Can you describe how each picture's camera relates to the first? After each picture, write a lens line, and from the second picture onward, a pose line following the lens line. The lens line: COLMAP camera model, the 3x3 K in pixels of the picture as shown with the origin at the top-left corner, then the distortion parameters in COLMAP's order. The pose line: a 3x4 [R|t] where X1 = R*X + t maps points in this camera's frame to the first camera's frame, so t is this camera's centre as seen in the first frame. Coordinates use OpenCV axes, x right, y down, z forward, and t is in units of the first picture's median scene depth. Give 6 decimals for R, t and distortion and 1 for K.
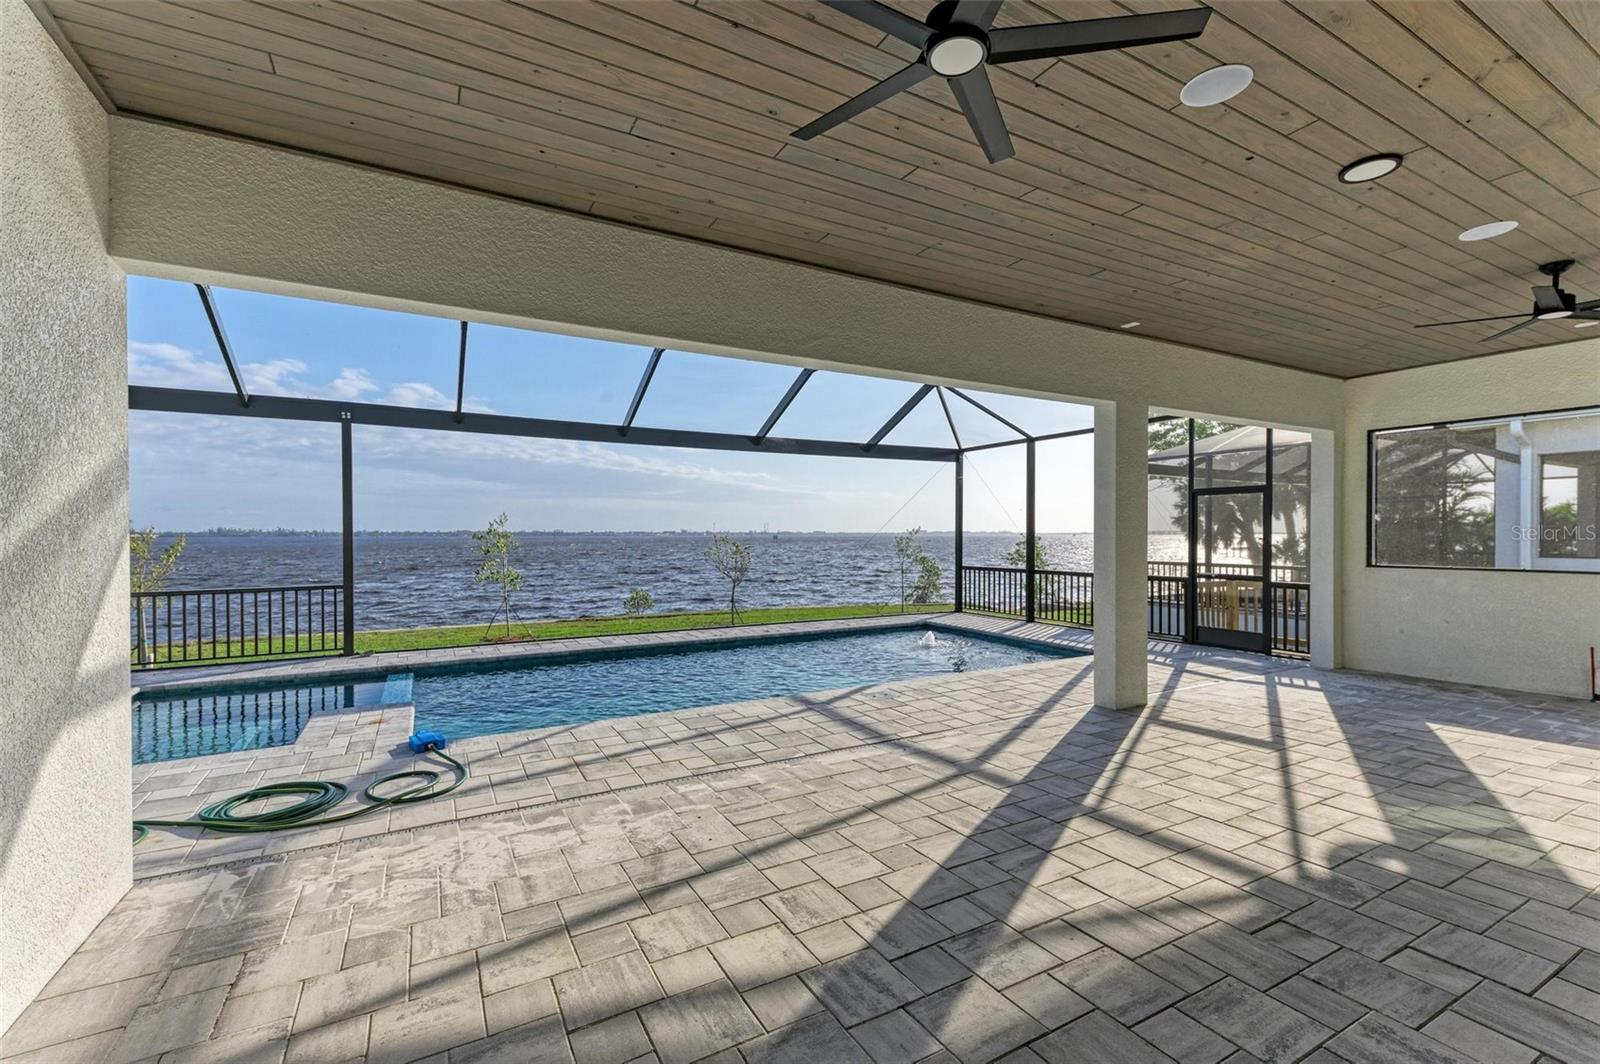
lens RADIAL K [[691.3, 0, 807.3], [0, 691.3, 533.9], [0, 0, 1]] dist [0.007770, -0.002552]
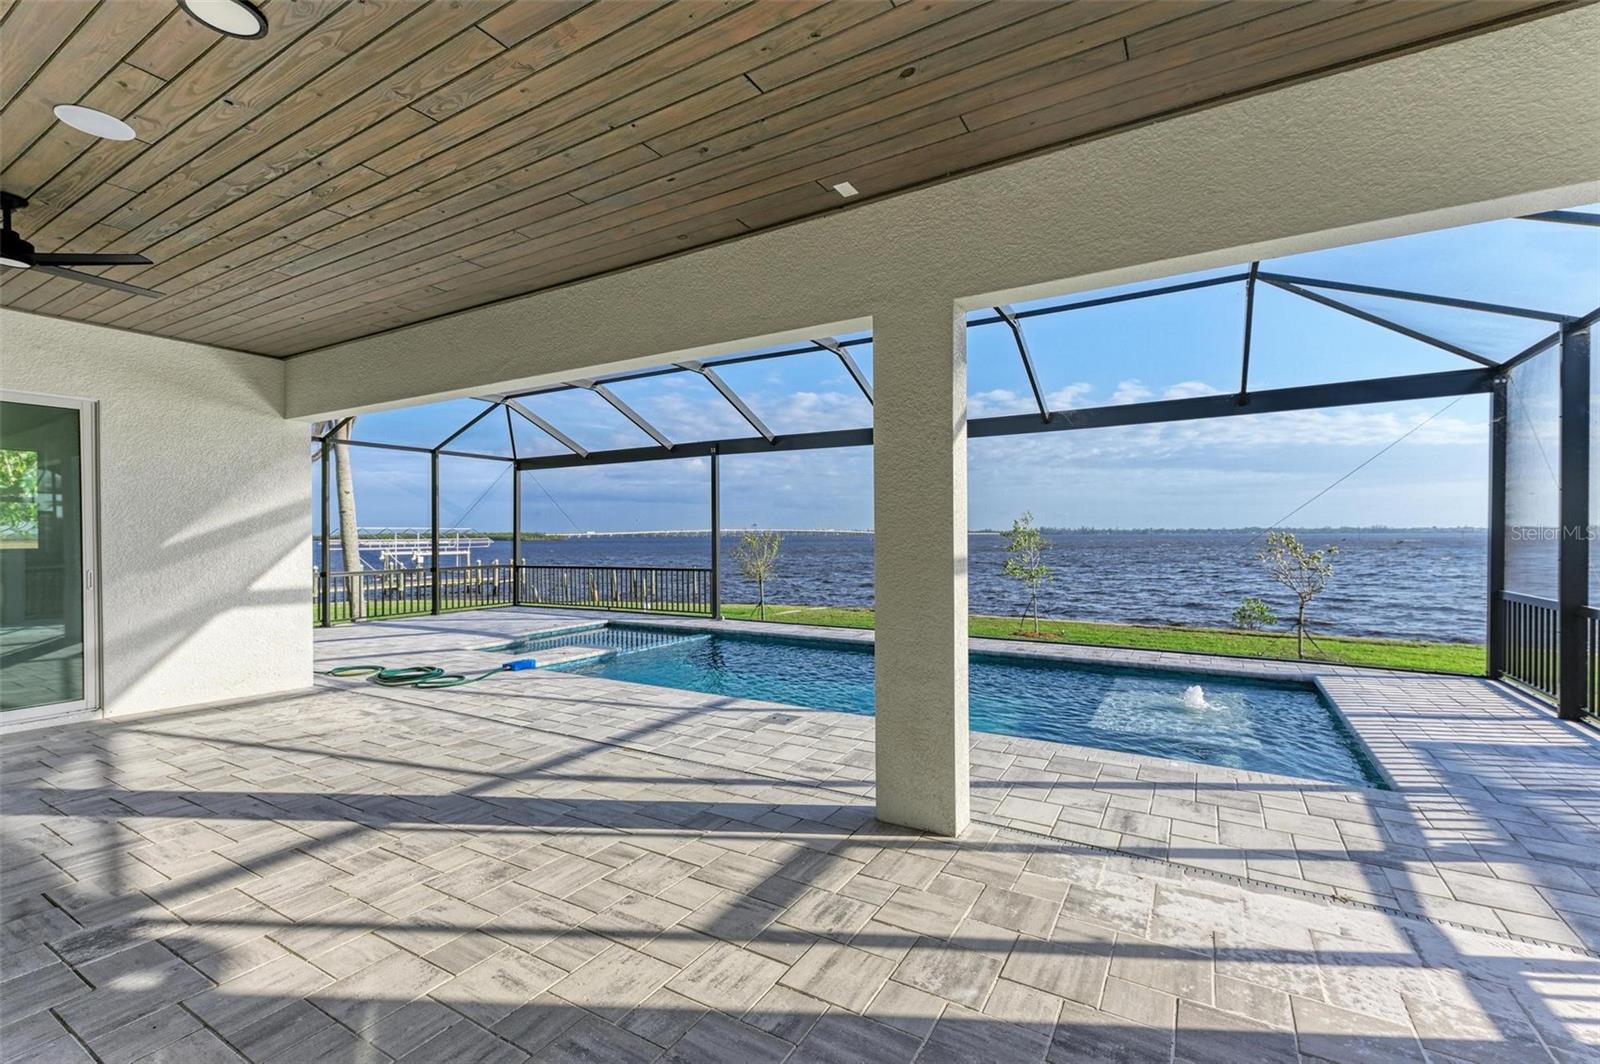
lens RADIAL K [[691.3, 0, 793.5], [0, 691.3, 533.4], [0, 0, 1]] dist [0.007770, -0.002552]
pose [[0.503345, -0.002680, -0.864081, 1.066055], [0.004743, 0.999989, -0.000338, 0.002332], [0.864073, -0.003928, 0.503352, 0.715025]]
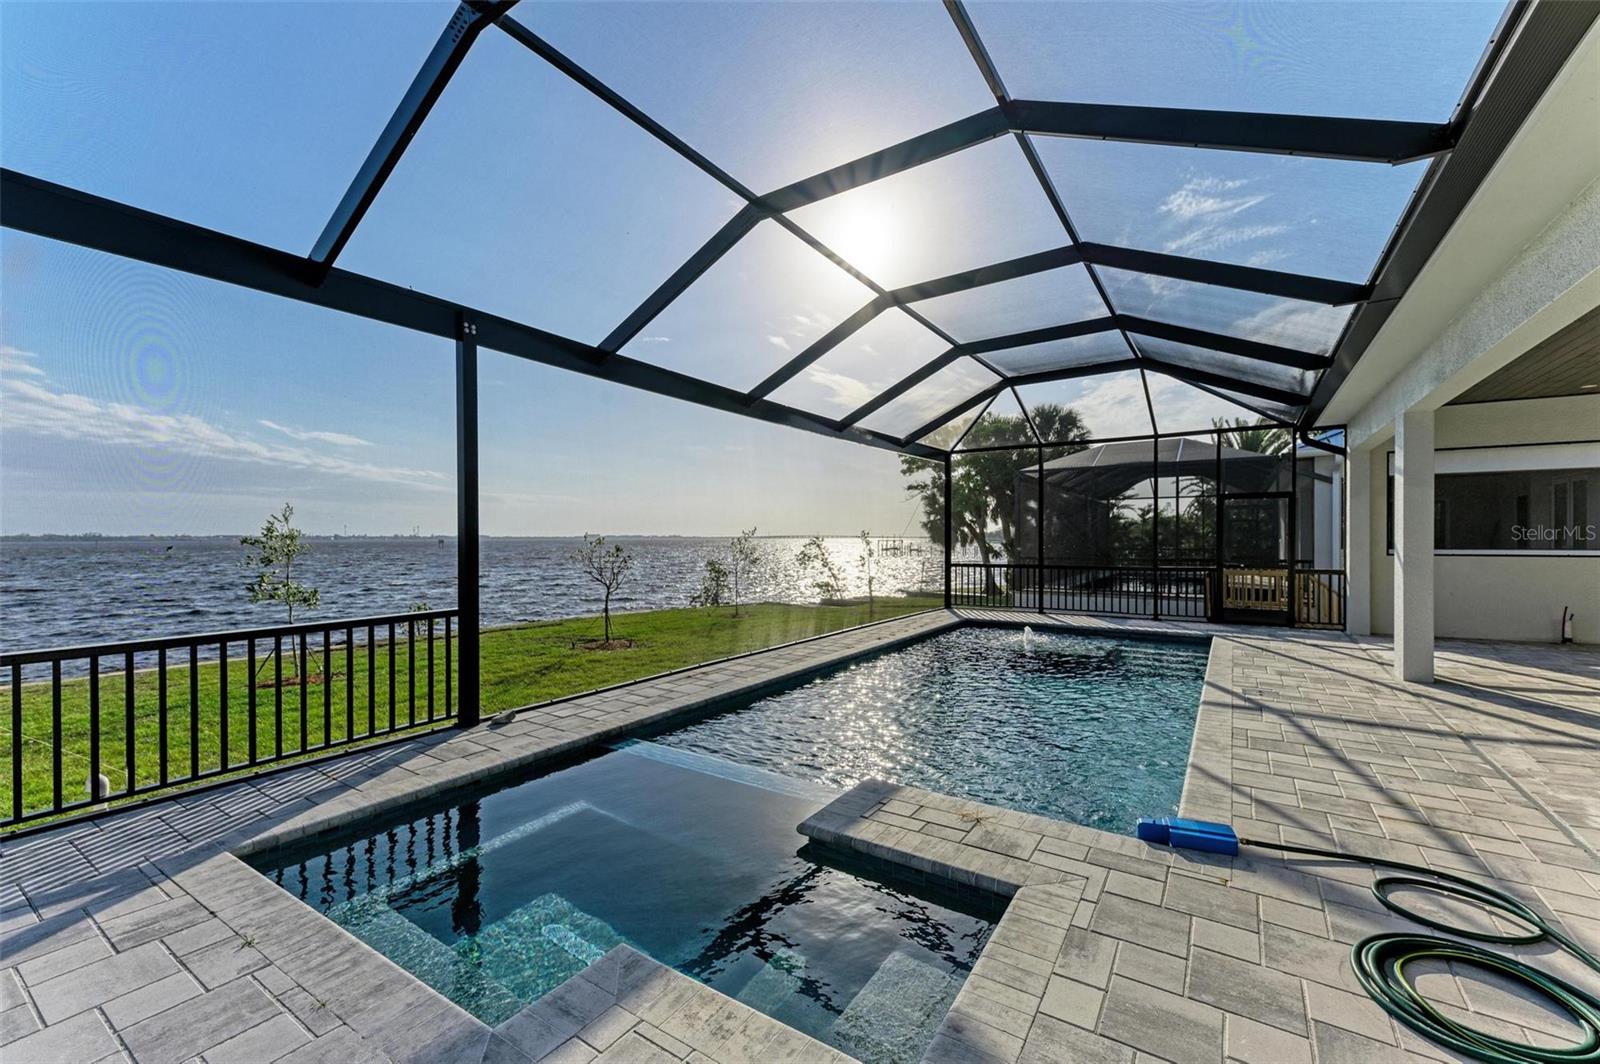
lens RADIAL K [[651.5, 0, 807.9], [0, 651.5, 525.0], [0, 0, 1]] dist [0.005140, -0.001017]
pose [[0.887029, 0.008095, 0.461642, -1.118217], [0.001207, 0.999802, -0.019851, 0.018996], [-0.461712, 0.018166, 0.886844, 0.598442]]
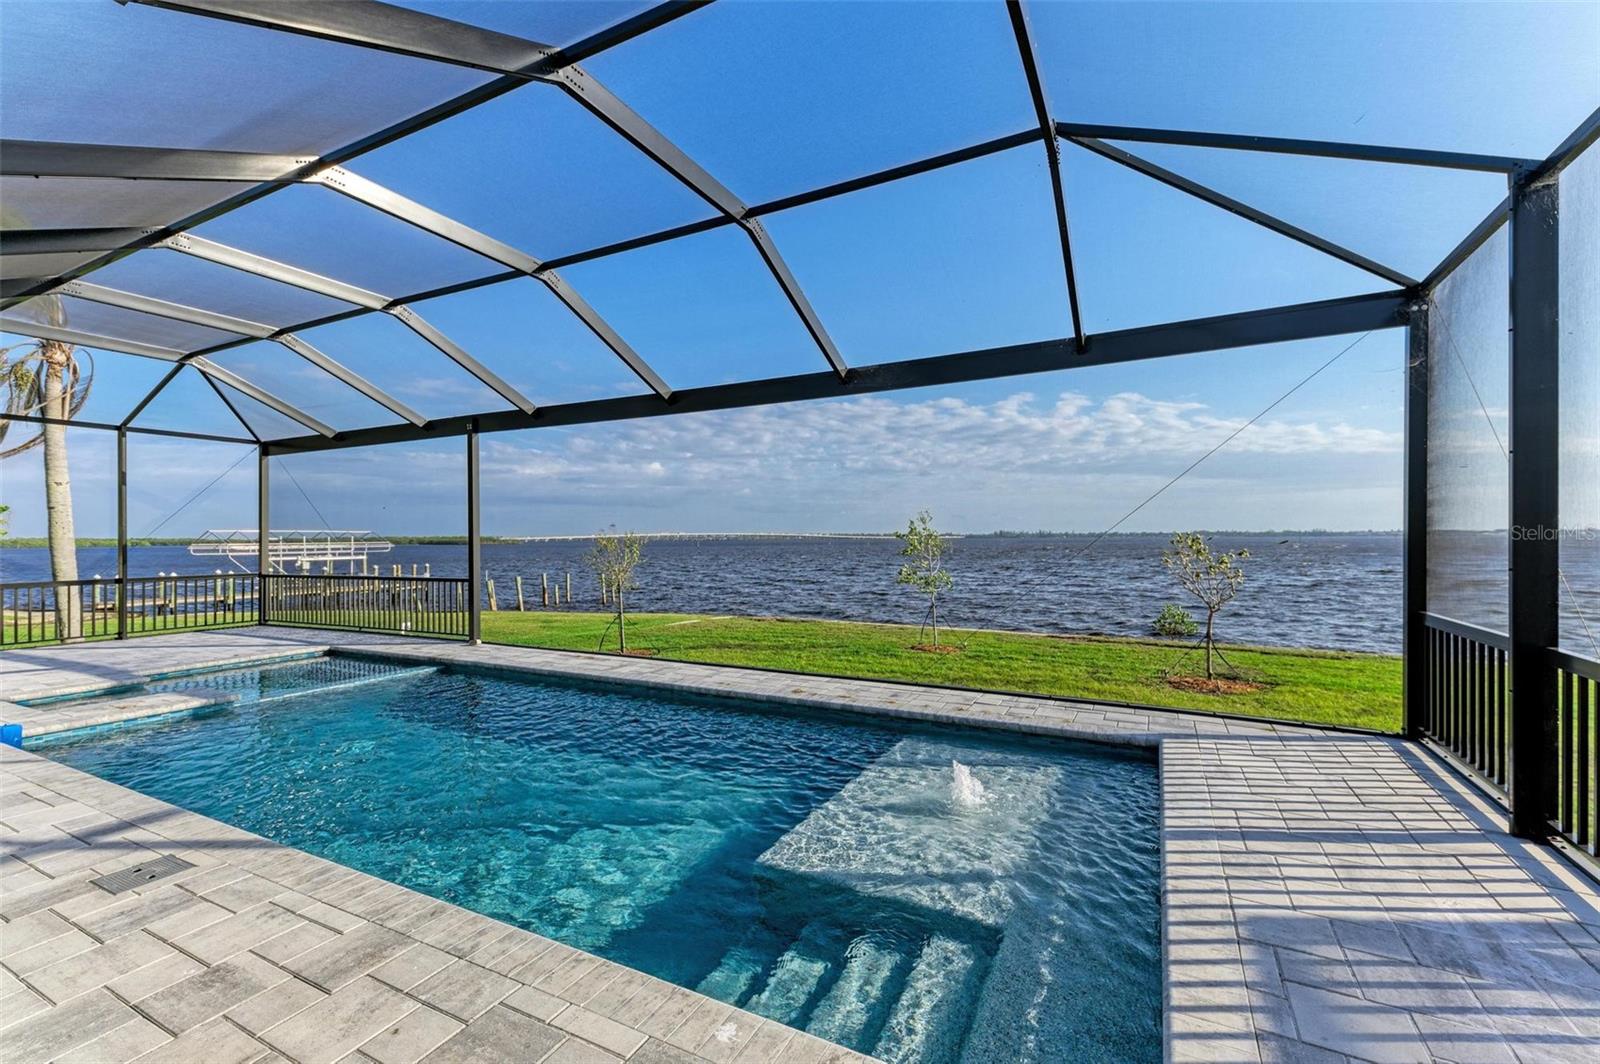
lens RADIAL K [[691.3, 0, 790.8], [0, 691.3, 534.5], [0, 0, 1]] dist [0.007770, -0.002552]
pose [[0.552824, -0.006360, -0.833274, 0.901320], [0.004889, 0.999978, -0.004389, 0.014996], [0.833284, -0.001647, 0.552843, 1.359067]]
